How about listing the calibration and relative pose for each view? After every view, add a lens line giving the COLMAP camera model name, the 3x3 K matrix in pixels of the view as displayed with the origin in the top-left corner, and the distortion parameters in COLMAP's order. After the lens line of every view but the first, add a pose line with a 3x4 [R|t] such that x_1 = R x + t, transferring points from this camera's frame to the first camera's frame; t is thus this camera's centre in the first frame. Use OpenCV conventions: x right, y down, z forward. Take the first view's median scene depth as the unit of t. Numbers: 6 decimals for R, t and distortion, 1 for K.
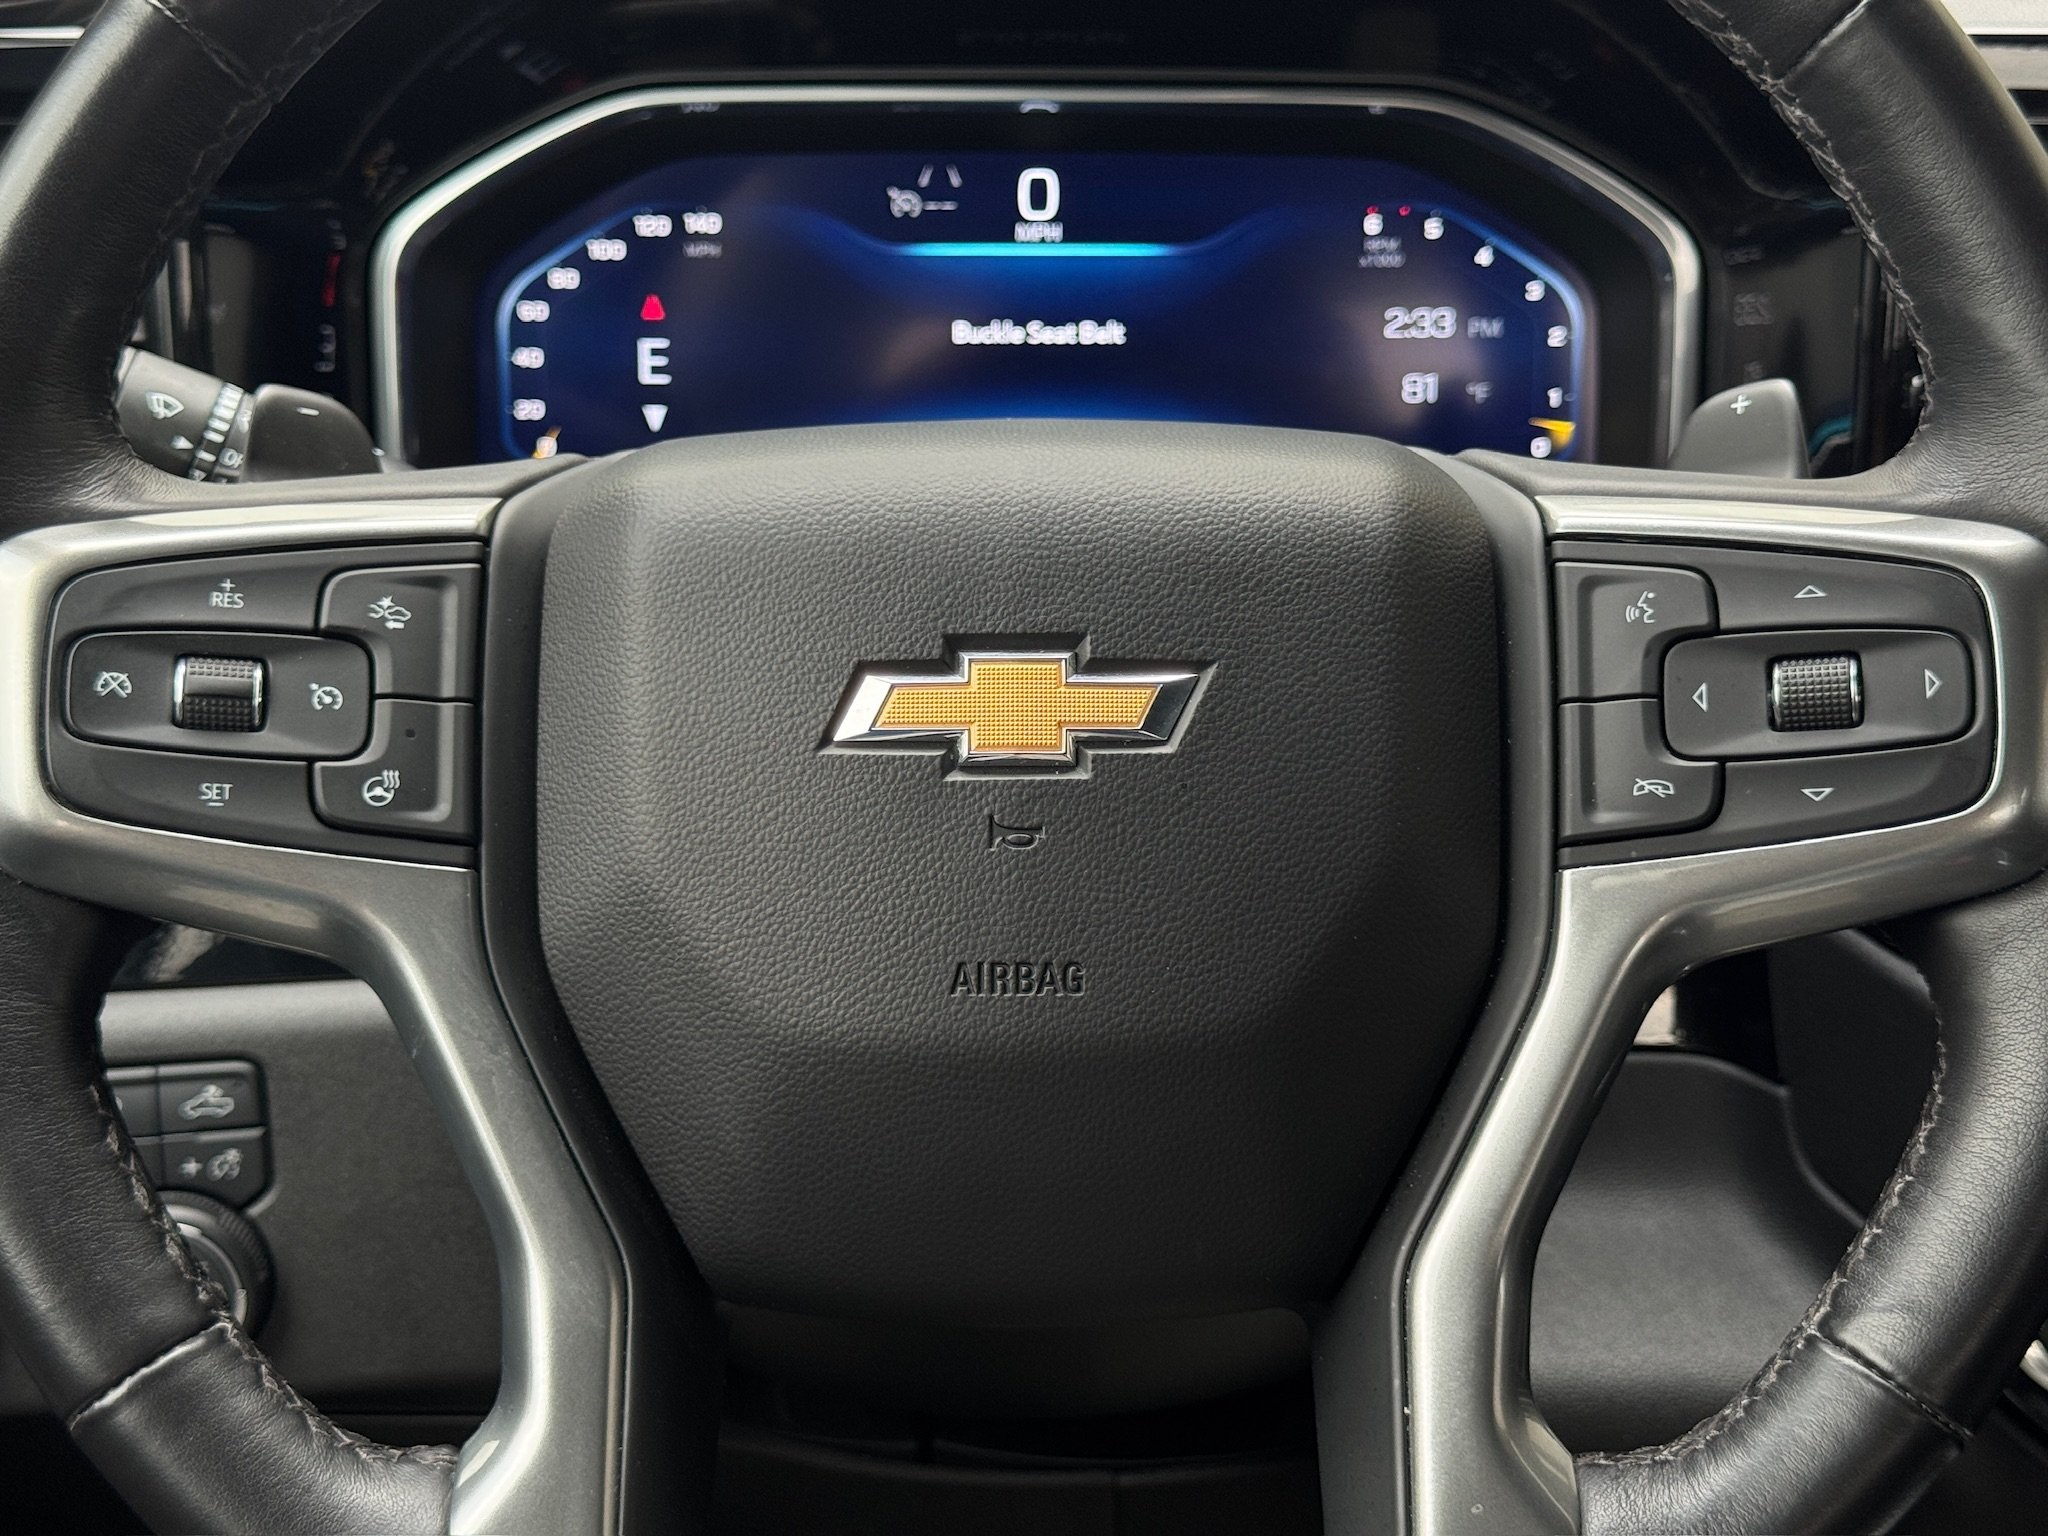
lens RADIAL K [[2856.6, 0, 1024.0], [0, 2856.6, 768.0], [0, 0, 1]] dist [0.084307, 0.014502]
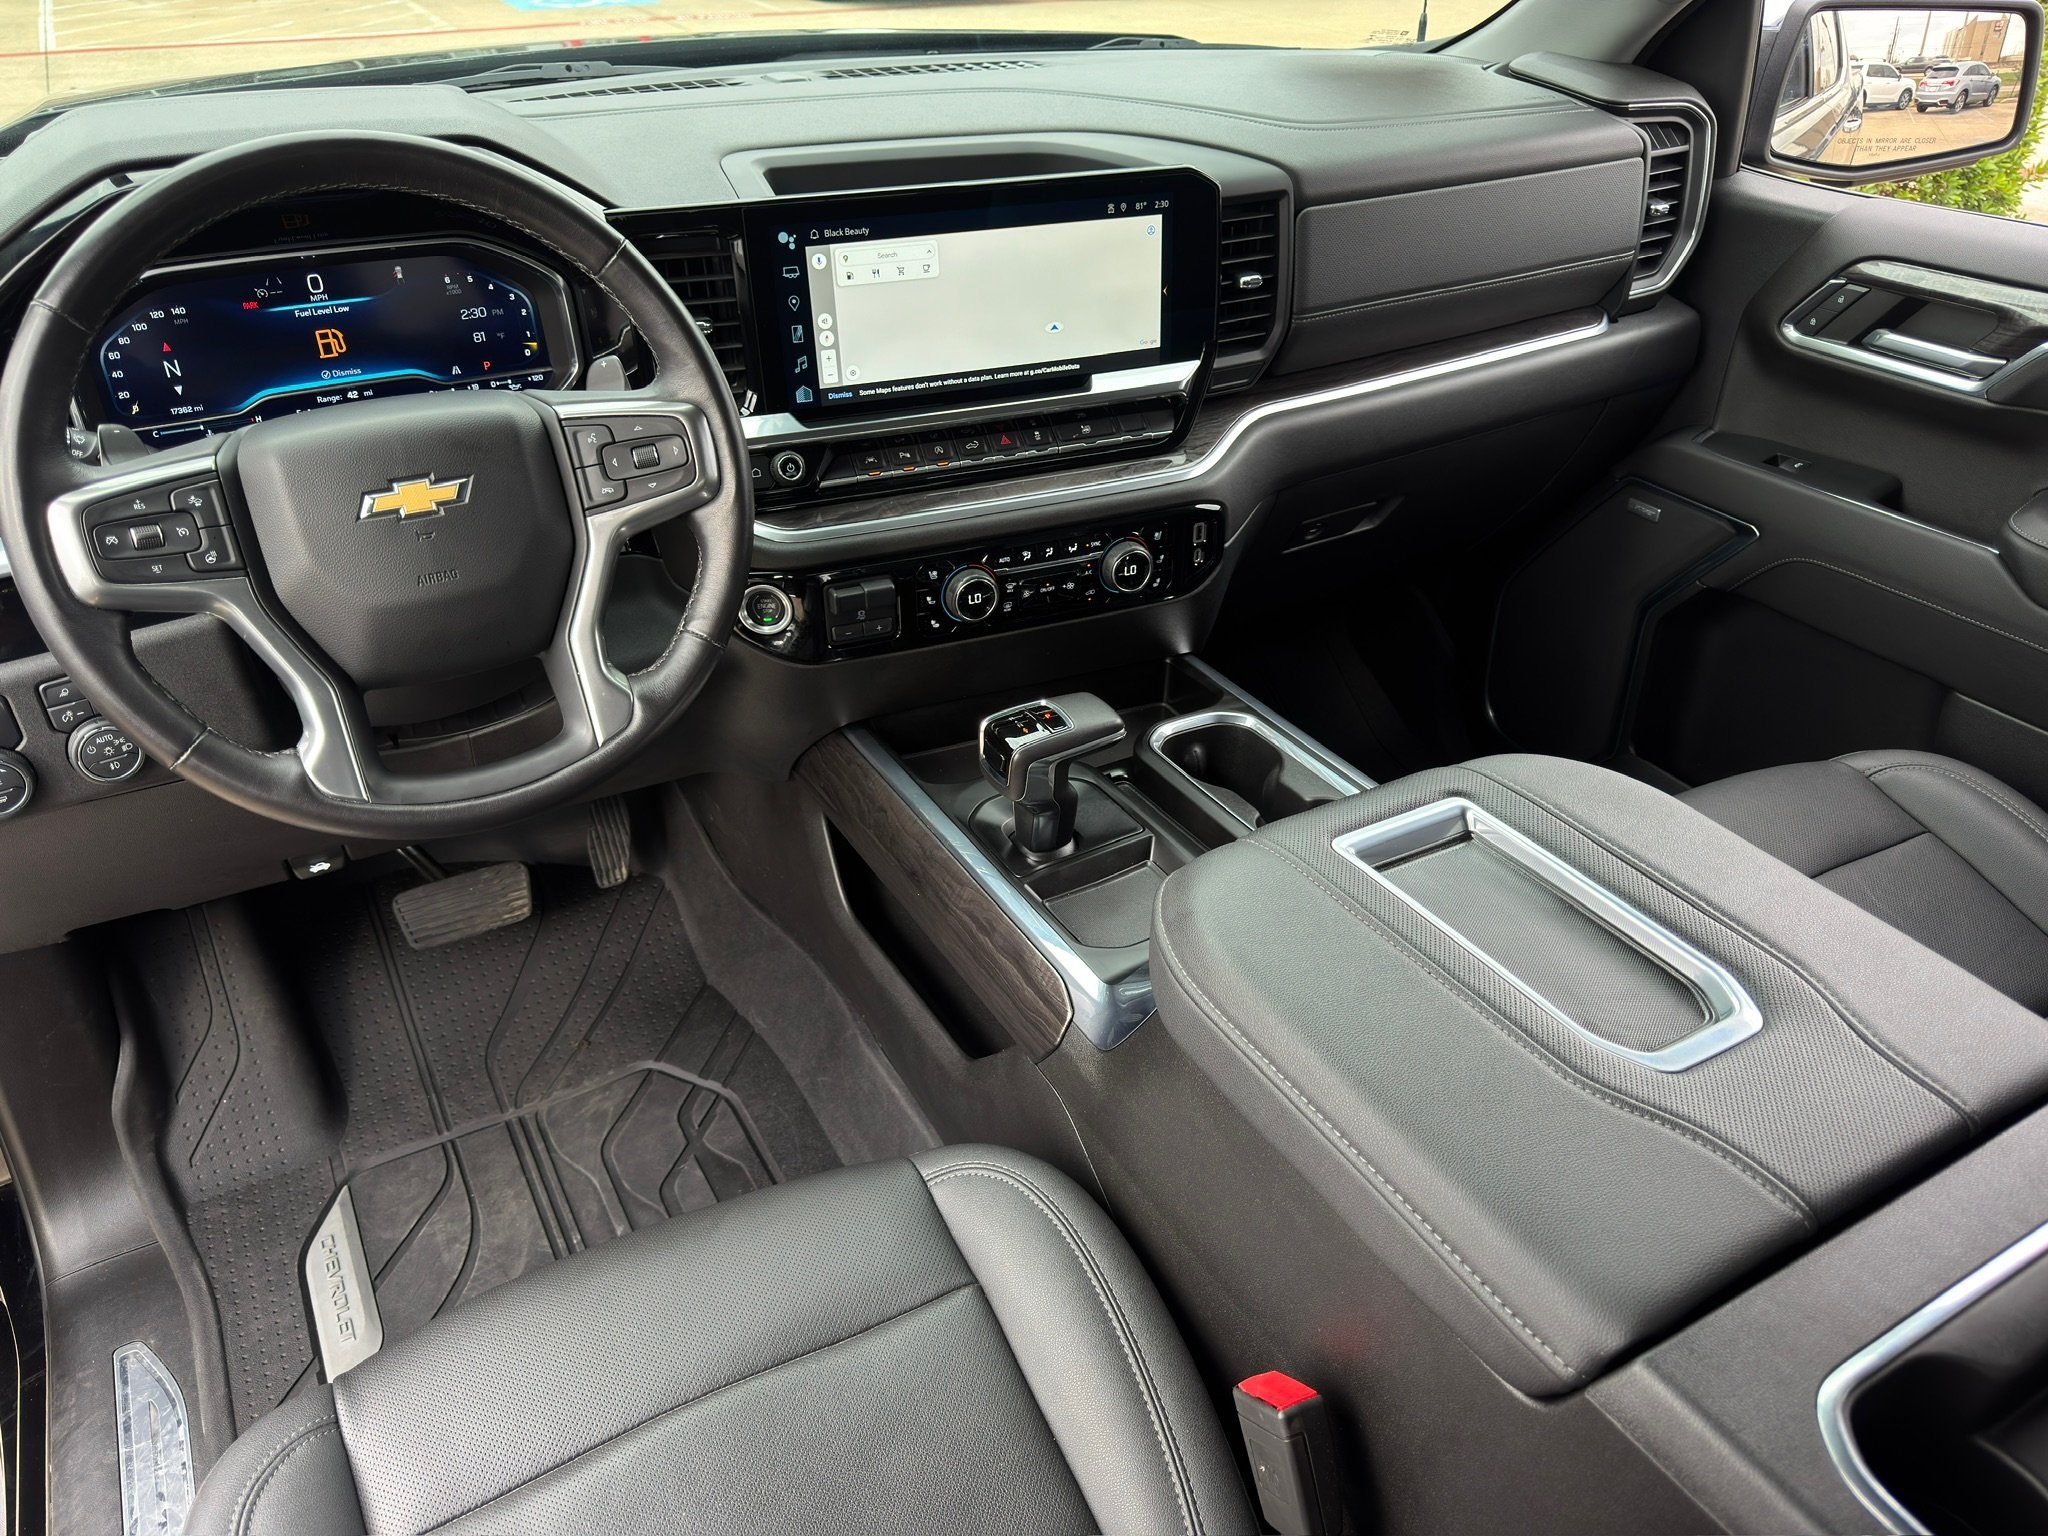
lens RADIAL K [[1603.4, 0, 1030.2], [0, 1603.4, 796.5], [0, 0, 1]] dist [0.027404, -0.002720]
pose [[0.868047, -0.255998, 0.425393, -0.265474], [0.142141, 0.949092, 0.281107, -0.115319], [-0.475699, -0.183548, 0.860244, -1.016244]]
